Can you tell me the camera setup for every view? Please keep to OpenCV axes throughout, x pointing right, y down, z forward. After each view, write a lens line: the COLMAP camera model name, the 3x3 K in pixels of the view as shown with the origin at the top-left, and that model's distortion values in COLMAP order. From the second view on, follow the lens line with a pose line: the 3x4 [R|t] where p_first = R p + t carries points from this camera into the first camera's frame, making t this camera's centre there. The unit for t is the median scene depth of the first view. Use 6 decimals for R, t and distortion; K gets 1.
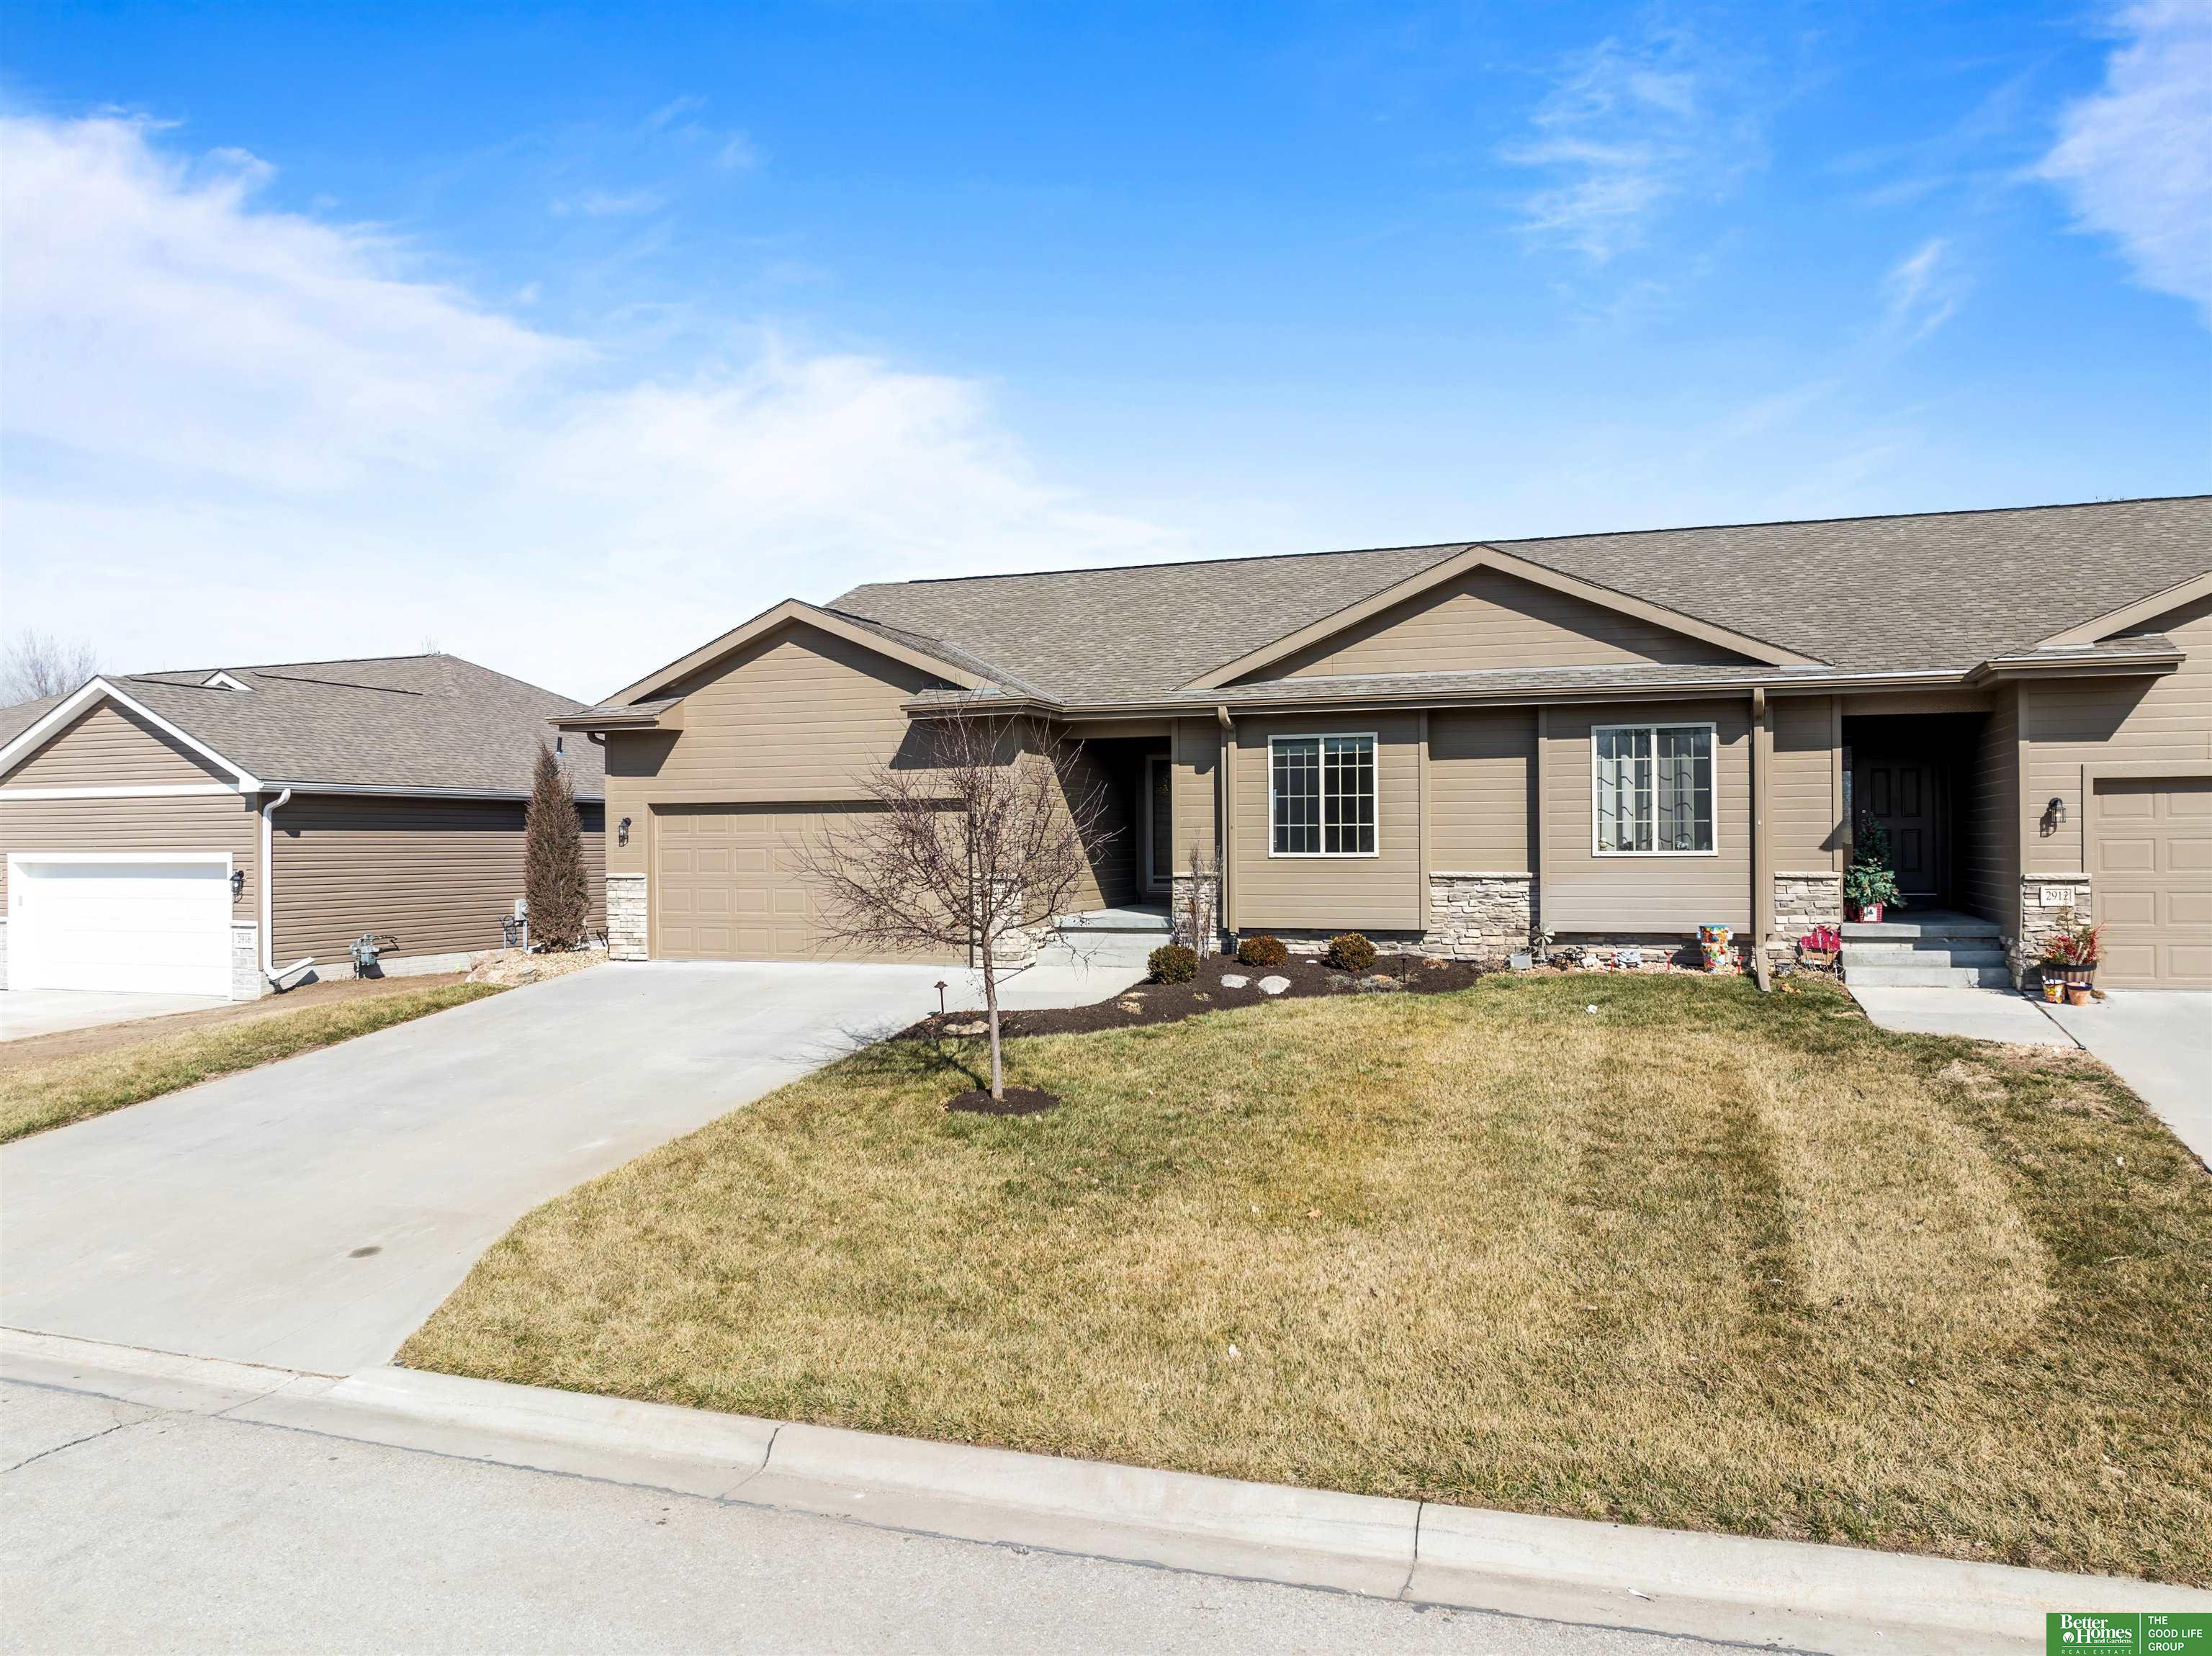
lens RADIAL K [[1543.5, 0, 1106.0], [0, 1543.5, 828.0], [0, 0, 1]] dist [-0.036250, 0.000956]
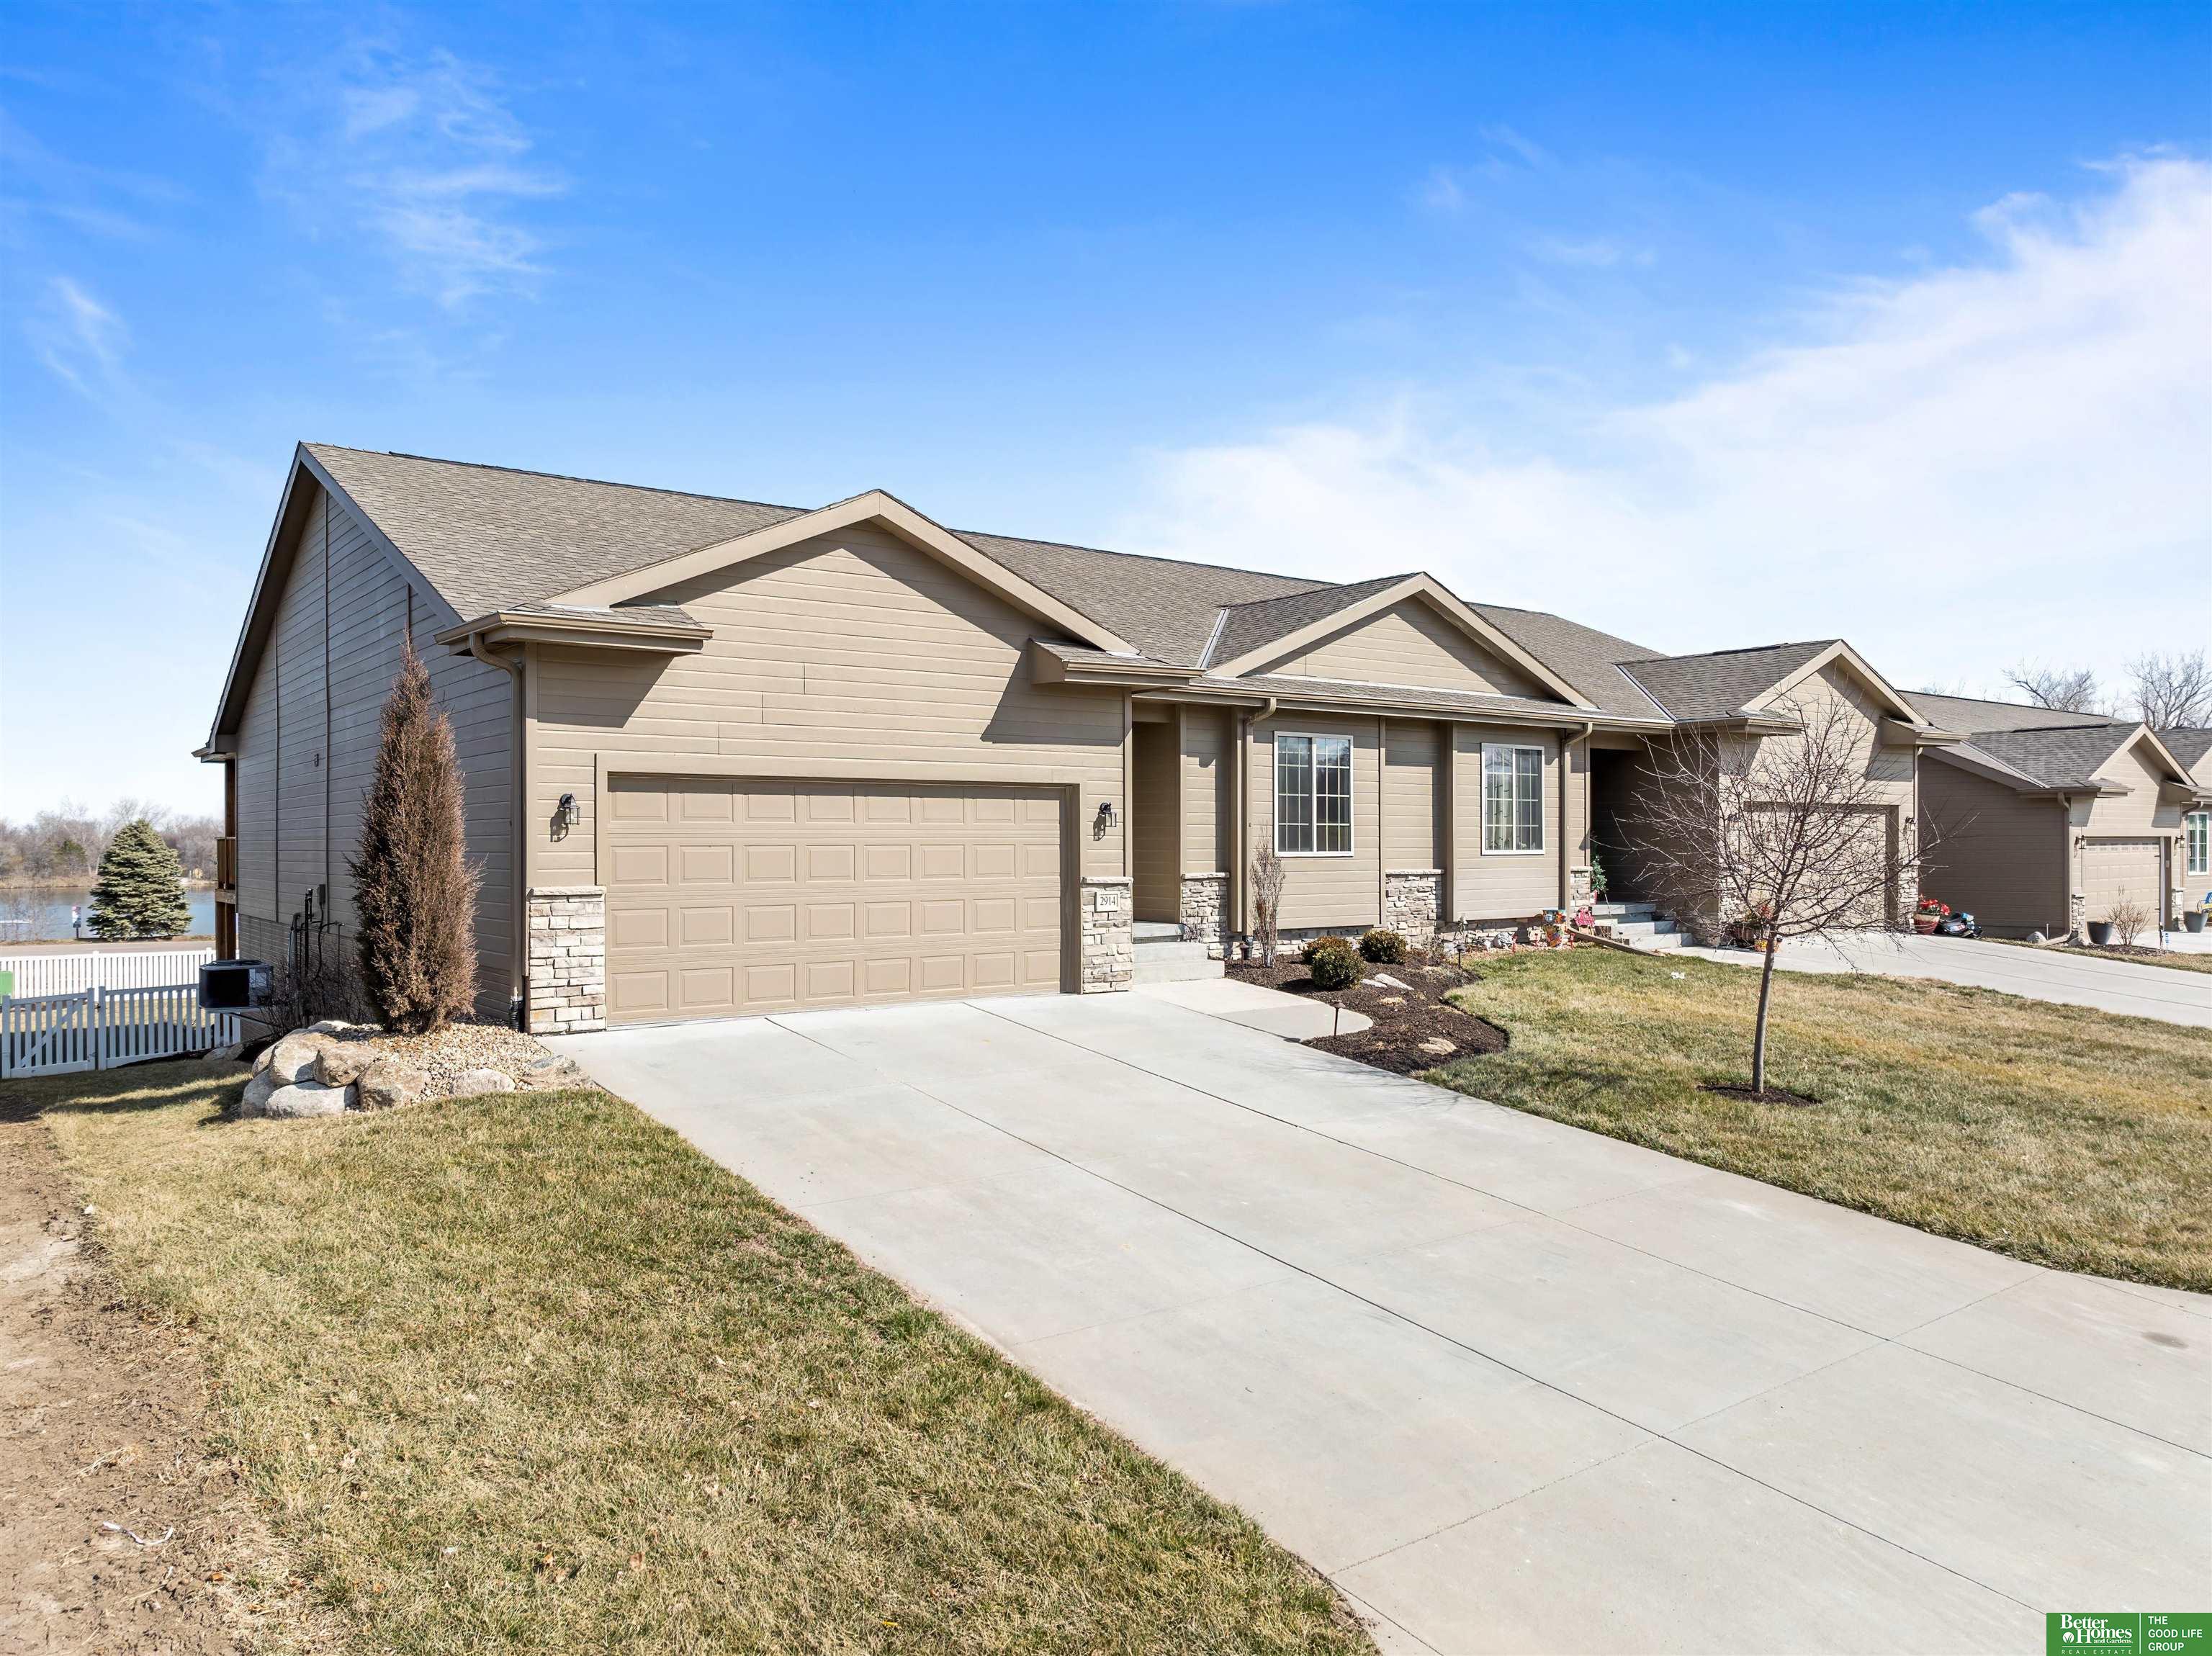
lens RADIAL K [[1543.5, 0, 1106.0], [0, 1543.5, 828.0], [0, 0, 1]] dist [-0.036250, 0.000956]
pose [[0.554550, 0.012766, 0.832052, -0.812725], [-0.012686, 0.999896, -0.006886, 0.009726], [-0.832054, -0.006737, 0.554654, 0.585257]]
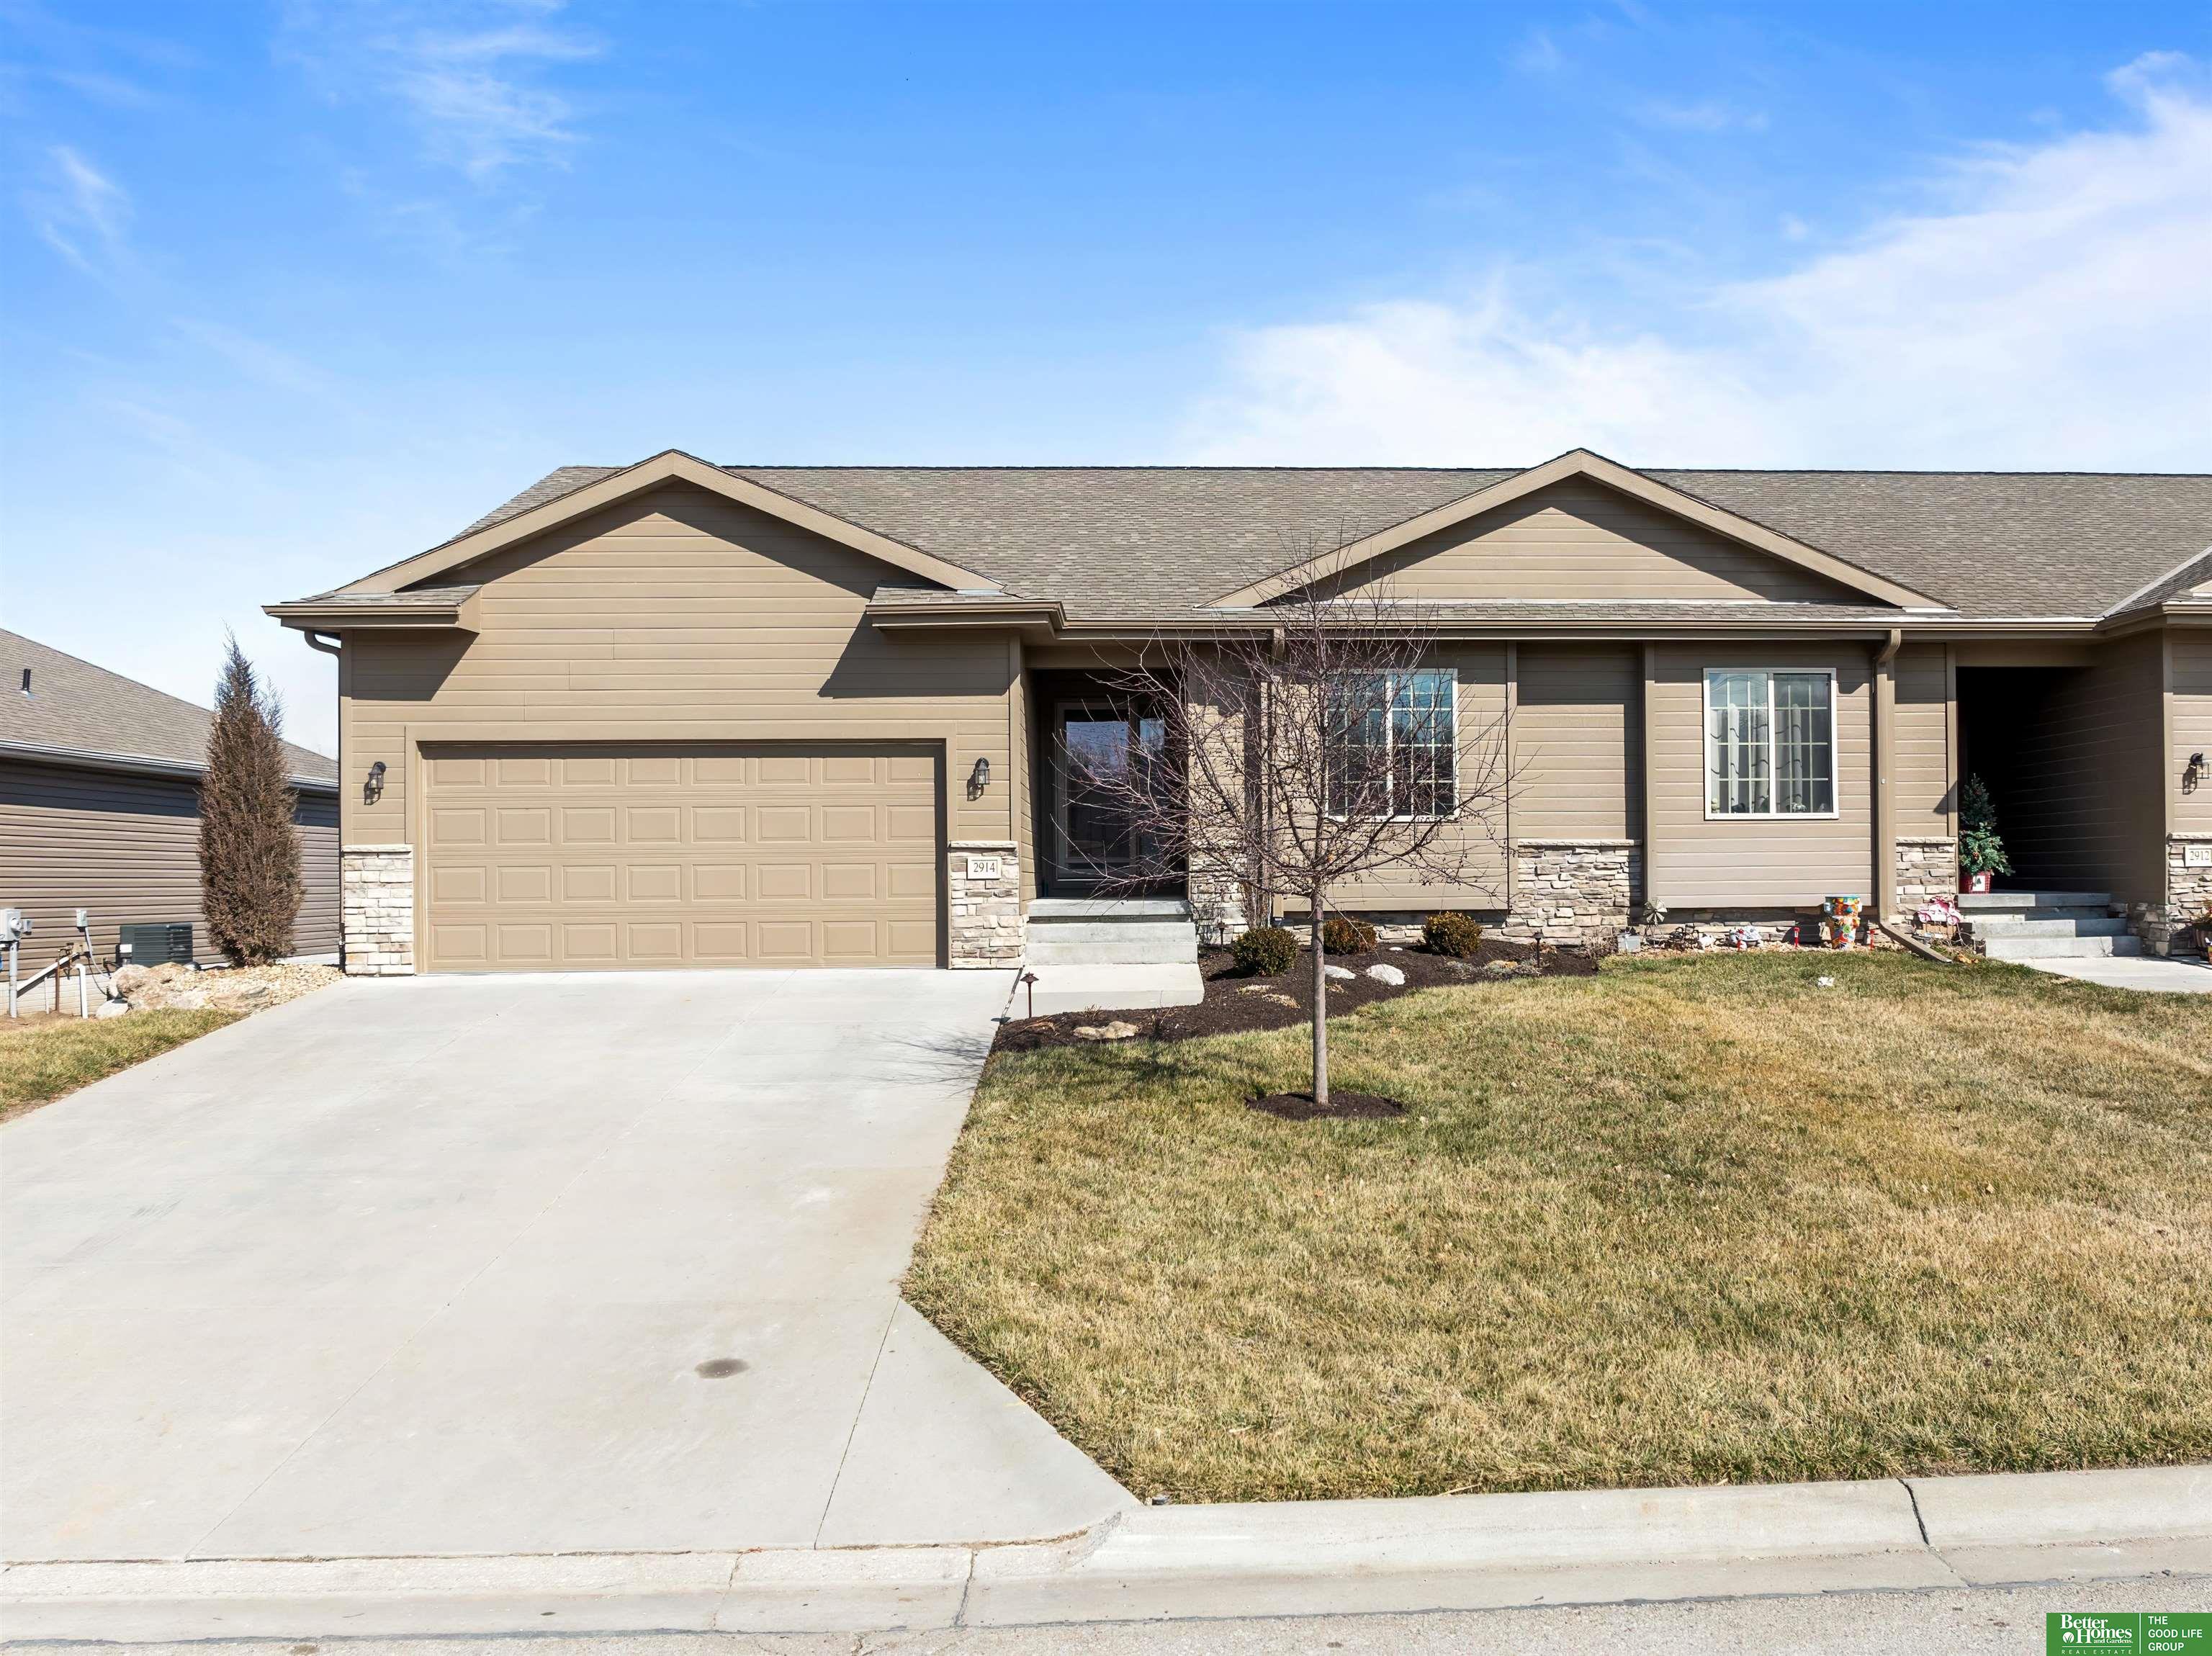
lens RADIAL K [[1870.7, 0, 1235.0], [0, 1870.7, 849.5], [0, 0, 1]] dist [-0.040851, -0.002381]
pose [[0.924554, 0.004724, 0.381022, -0.322867], [-0.001996, 0.999969, -0.007555, 0.043337], [-0.381046, 0.006224, 0.924535, 0.134430]]
